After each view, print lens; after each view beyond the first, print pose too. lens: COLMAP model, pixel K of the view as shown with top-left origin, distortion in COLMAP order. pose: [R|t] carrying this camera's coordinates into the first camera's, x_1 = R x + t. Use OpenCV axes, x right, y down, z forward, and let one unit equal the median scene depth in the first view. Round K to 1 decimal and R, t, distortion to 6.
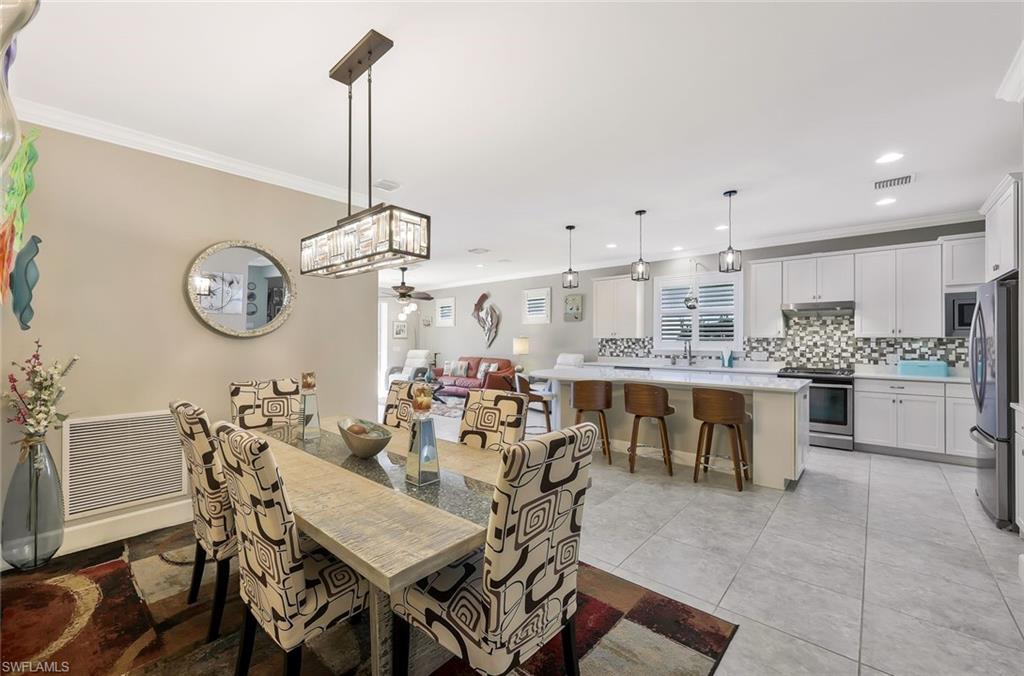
lens RADIAL K [[418.7, 0, 503.1], [0, 418.7, 339.3], [0, 0, 1]] dist [-0.000793, 0.000106]
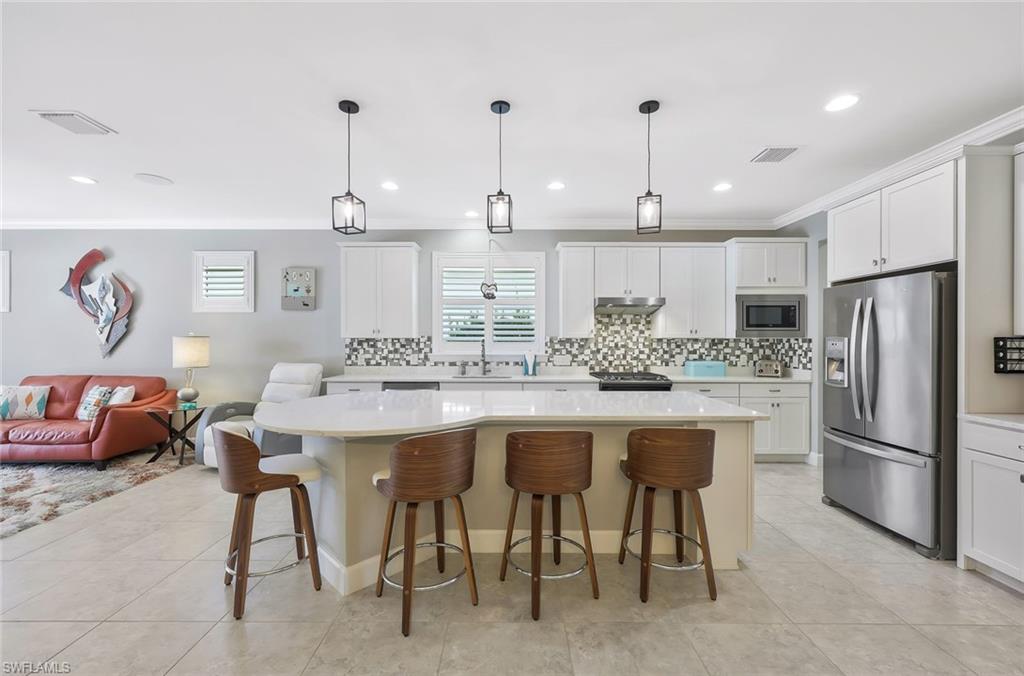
lens RADIAL K [[418.7, 0, 508.8], [0, 418.7, 340.6], [0, 0, 1]] dist [-0.000793, 0.000106]
pose [[0.741465, -0.000842, 0.670992, -0.026253], [-0.000791, 0.999997, 0.002129, -0.000275], [-0.670992, -0.002110, 0.741462, 0.497420]]
